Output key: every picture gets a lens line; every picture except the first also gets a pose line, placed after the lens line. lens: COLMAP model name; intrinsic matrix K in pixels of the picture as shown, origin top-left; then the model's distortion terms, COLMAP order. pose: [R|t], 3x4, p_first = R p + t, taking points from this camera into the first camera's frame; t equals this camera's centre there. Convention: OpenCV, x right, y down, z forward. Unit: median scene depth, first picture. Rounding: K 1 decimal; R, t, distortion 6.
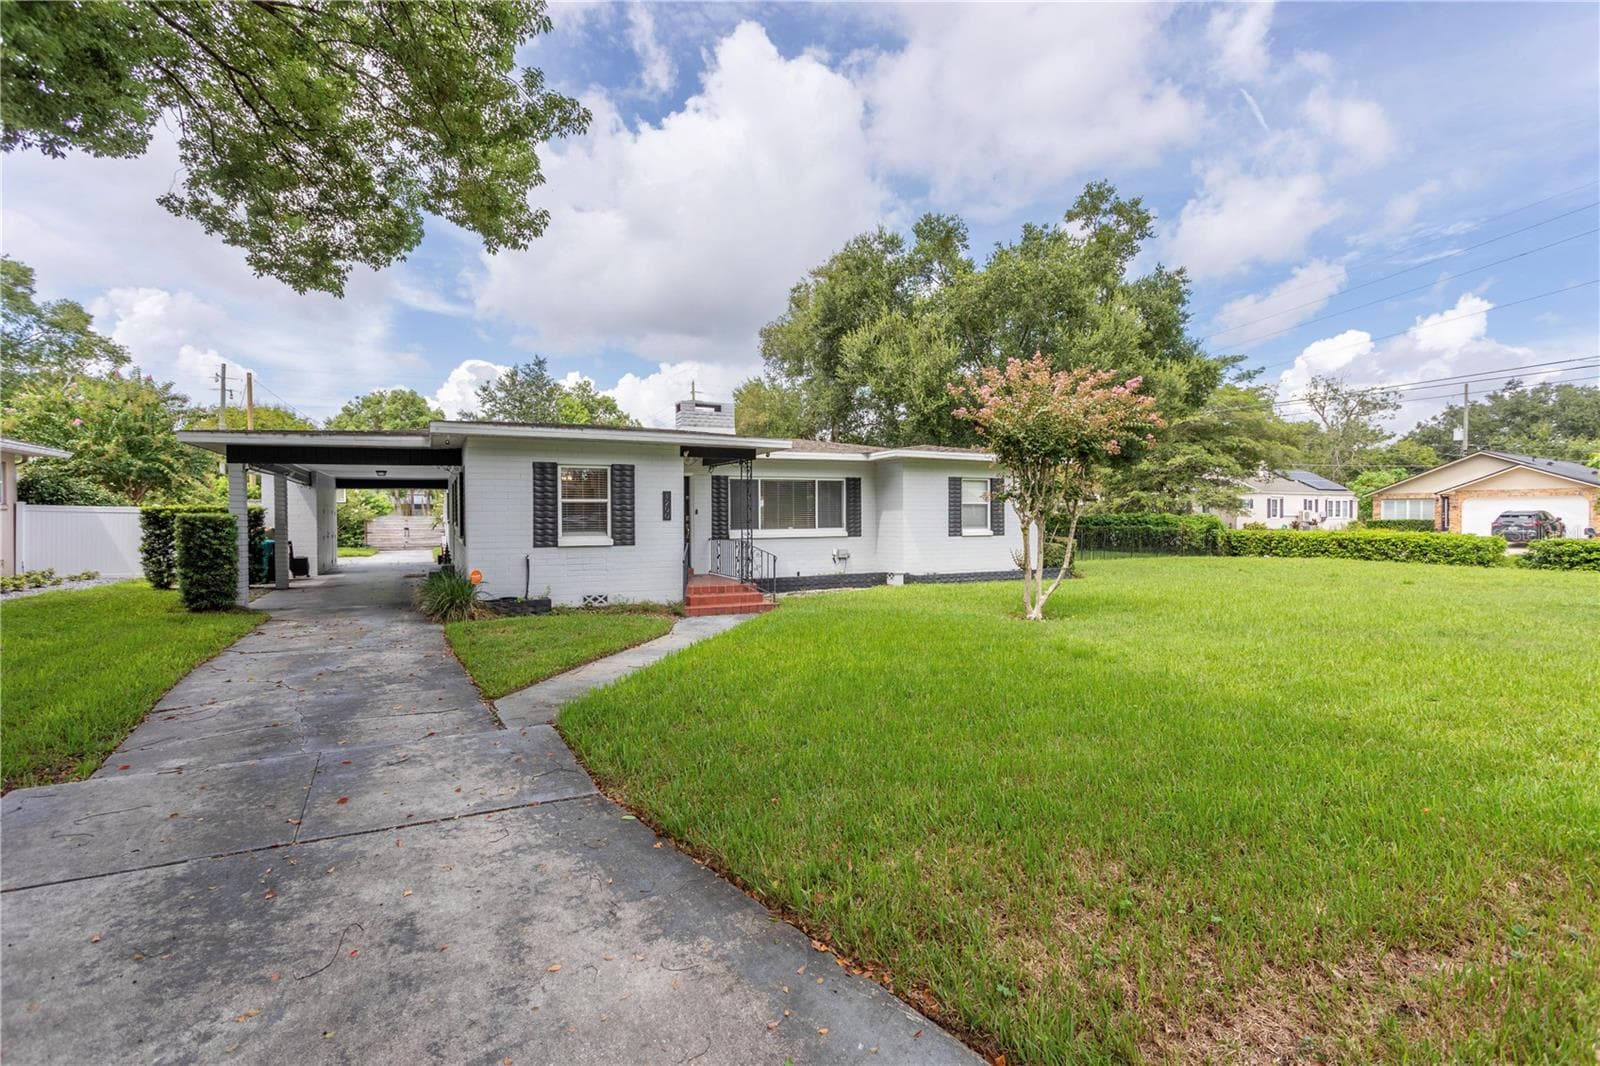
lens RADIAL K [[757.0, 0, 814.4], [0, 757.0, 528.5], [0, 0, 1]] dist [0.004964, -0.000859]
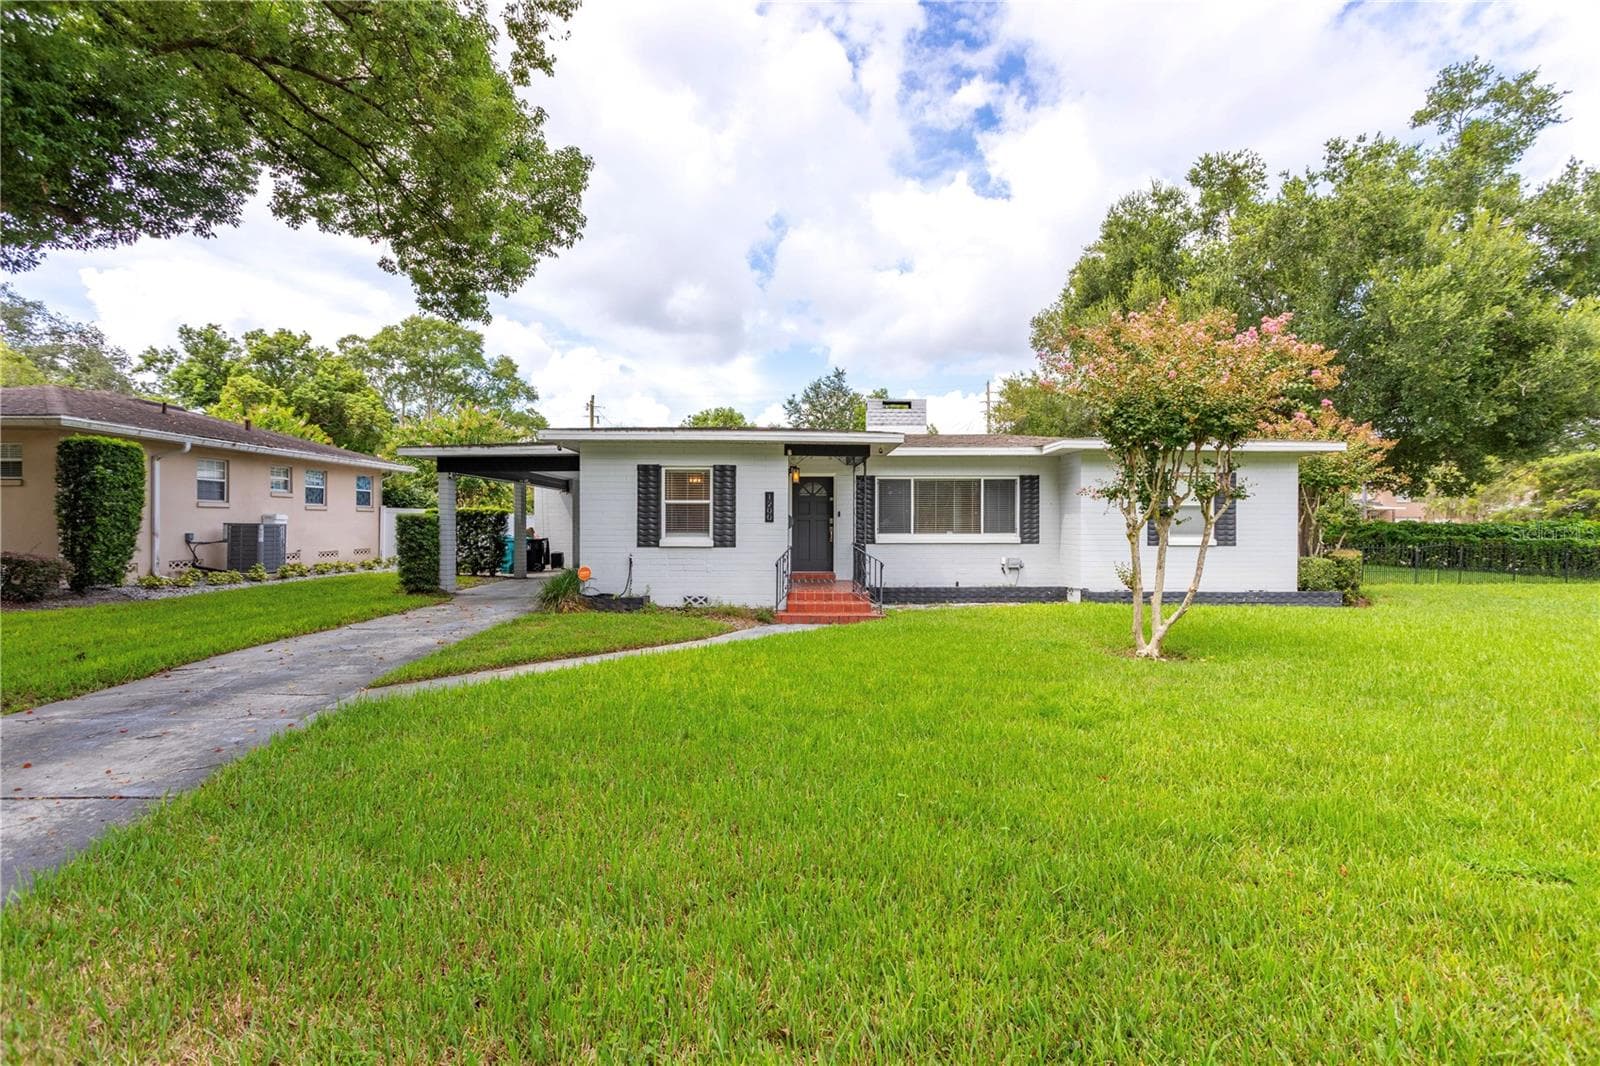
lens RADIAL K [[757.0, 0, 838.1], [0, 757.0, 530.5], [0, 0, 1]] dist [0.004964, -0.000859]
pose [[0.900315, 0.011354, -0.435090, 0.236414], [-0.013696, 0.999904, -0.002248, 0.000659], [0.435023, 0.007983, 0.900384, 0.132102]]
